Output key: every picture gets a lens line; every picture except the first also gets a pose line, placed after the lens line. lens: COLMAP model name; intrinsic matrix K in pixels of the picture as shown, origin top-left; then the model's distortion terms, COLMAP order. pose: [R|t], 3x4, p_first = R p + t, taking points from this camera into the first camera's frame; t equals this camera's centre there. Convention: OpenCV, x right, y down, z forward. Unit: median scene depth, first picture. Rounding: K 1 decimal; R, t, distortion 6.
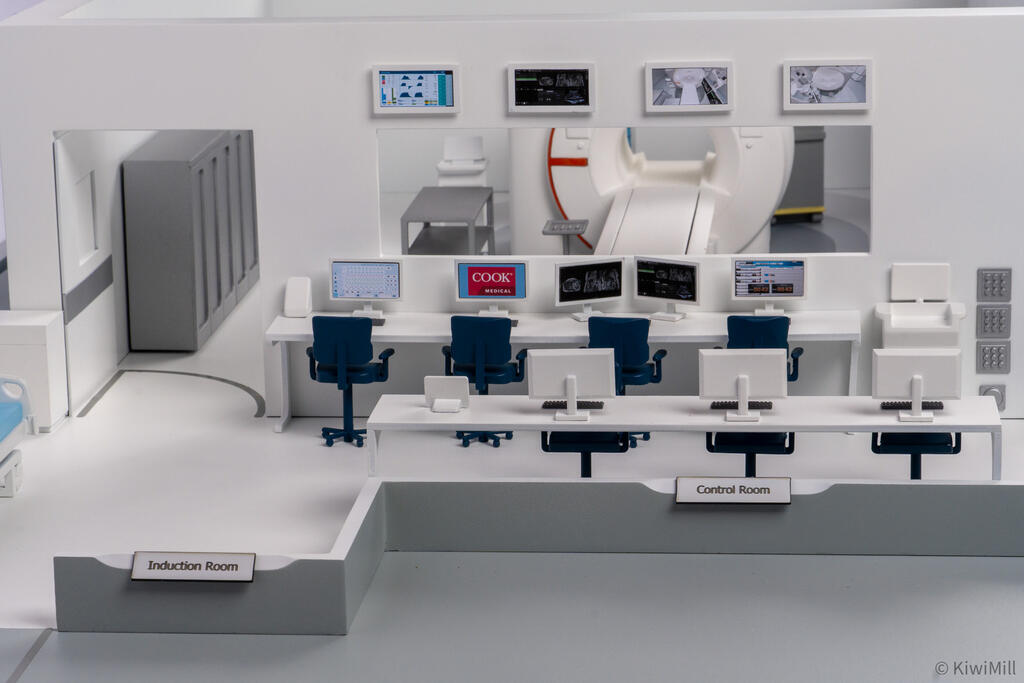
lens RADIAL K [[3154.4, 0, 512.0], [0, 3154.4, 341.5], [0, 0, 1]] dist [0.131348, 0.849212]
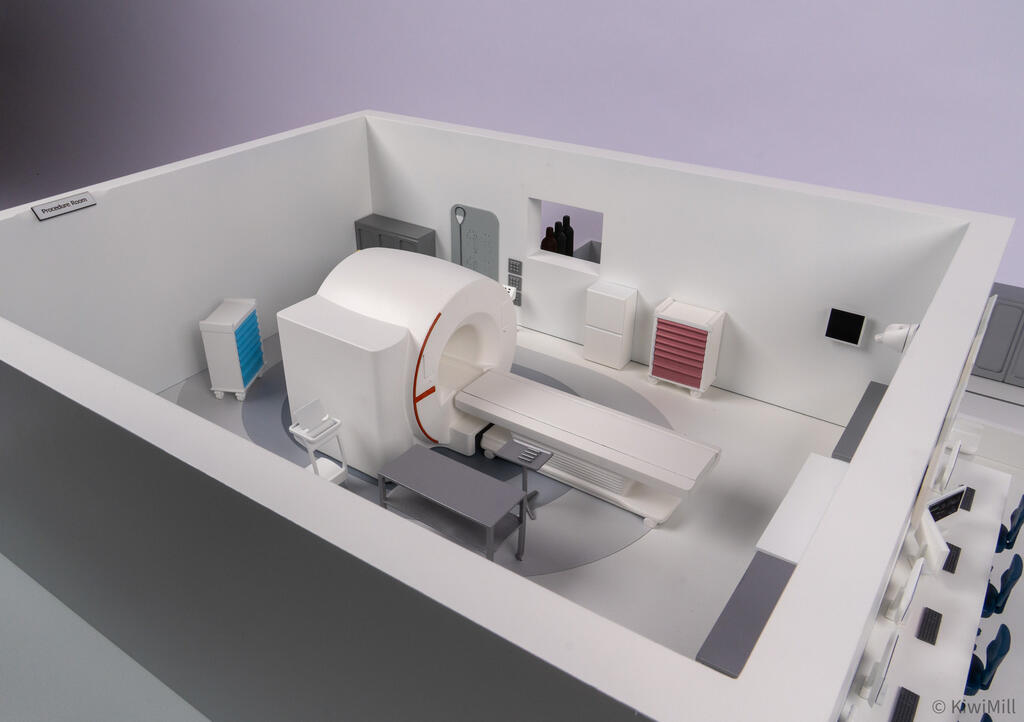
lens RADIAL K [[807.2, 0, 480.3], [0, 807.2, 359.7], [0, 0, 1]] dist [-0.004135, -0.001692]
pose [[0.494656, -0.411727, 0.765373, -0.266271], [0.189807, 0.910582, 0.367170, -0.228170], [-0.848109, -0.036349, 0.528574, 0.992576]]
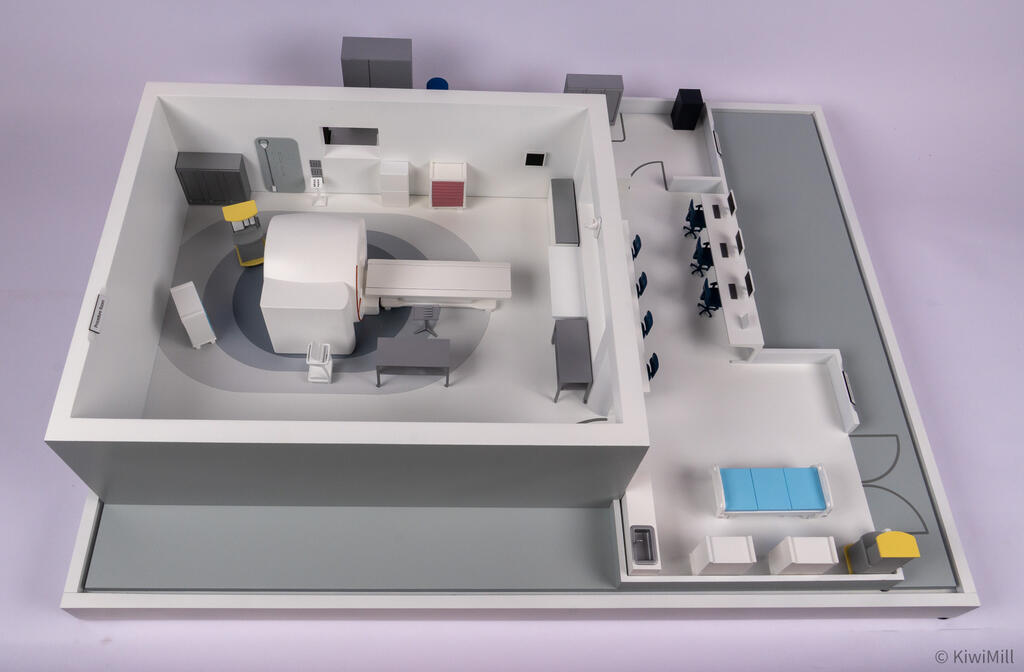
lens RADIAL K [[850.8, 0, 484.2], [0, 850.8, 313.4], [0, 0, 1]] dist [-0.004438, 0.001076]
pose [[-0.114156, -0.831193, 0.544138, -0.397103], [0.175922, 0.522150, 0.834513, -0.662326], [-0.977763, 0.190991, 0.086619, 1.060251]]
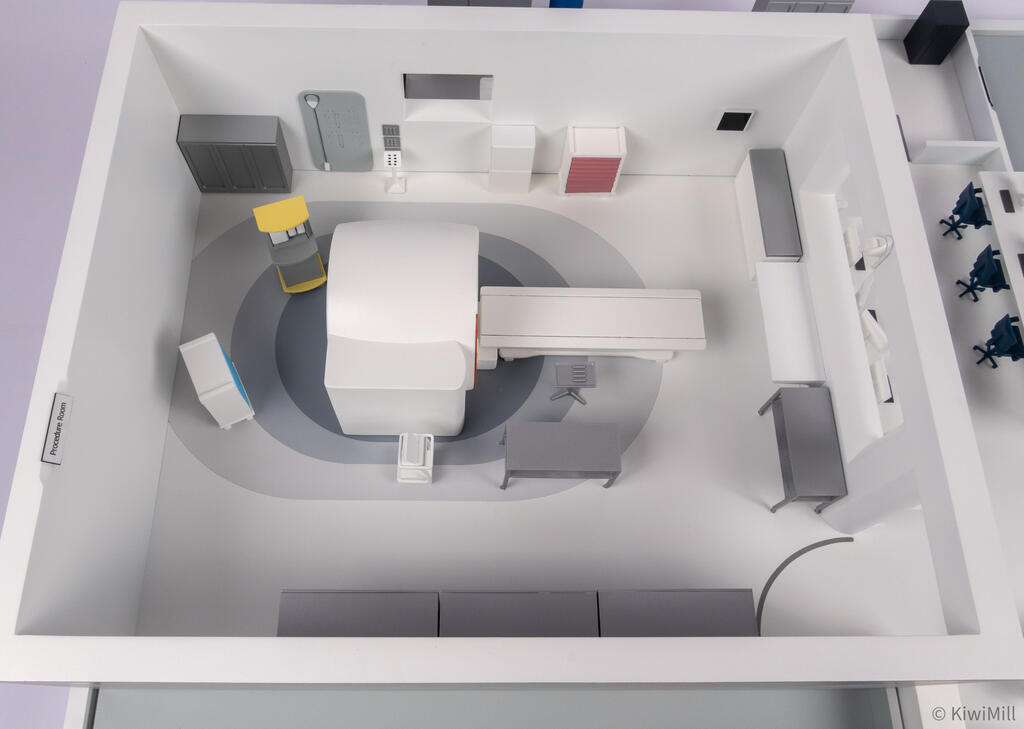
lens RADIAL K [[827.7, 0, 480.4], [0, 827.7, 364.4], [0, 0, 1]] dist [-0.005622, -0.001275]
pose [[-0.104580, -0.909524, 0.402281, -0.159820], [0.198929, 0.377193, 0.904518, -0.483776], [-0.974418, 0.174620, 0.141484, 1.160647]]
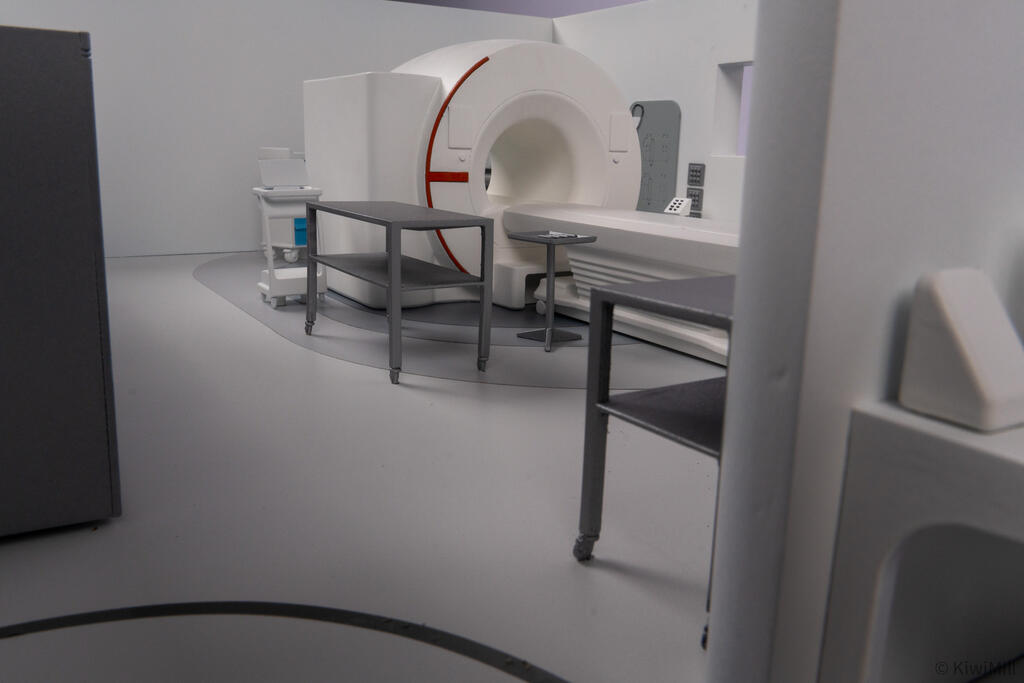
lens RADIAL K [[863.0, 0, 512.0], [0, 863.0, 341.5], [0, 0, 1]] dist [-0.000169, -0.000629]
pose [[0.793310, -0.098055, 0.600870, -0.141156], [0.100666, 0.994486, 0.029383, -0.021212], [-0.600438, 0.037177, 0.798807, 0.986045]]
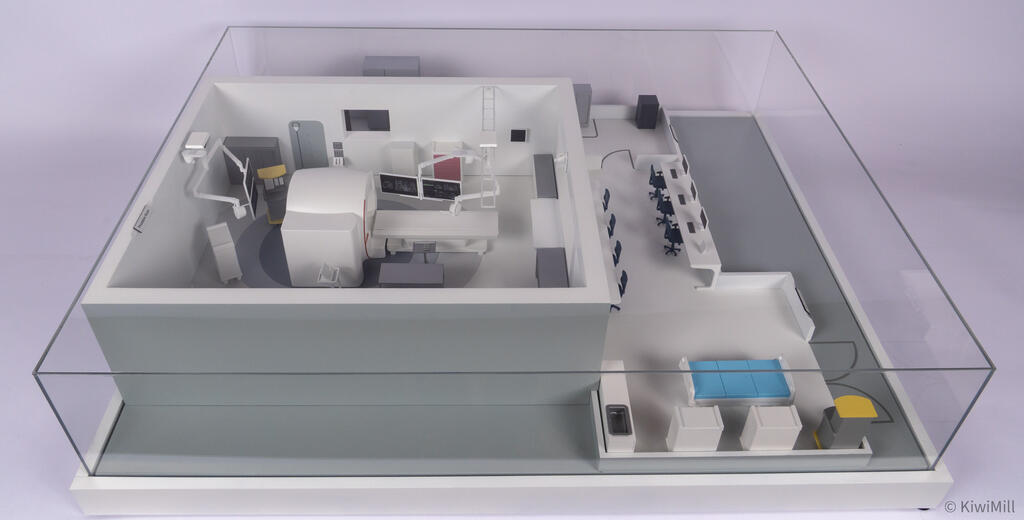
lens RADIAL K [[780.2, 0, 496.8], [0, 780.2, 174.1], [0, 0, 1]] dist [-0.003970, -0.003962]
pose [[-0.114507, -0.591322, 0.798265, -0.582466], [0.211514, 0.770613, 0.601180, -0.565164], [-0.970644, 0.237683, 0.036832, 1.056528]]
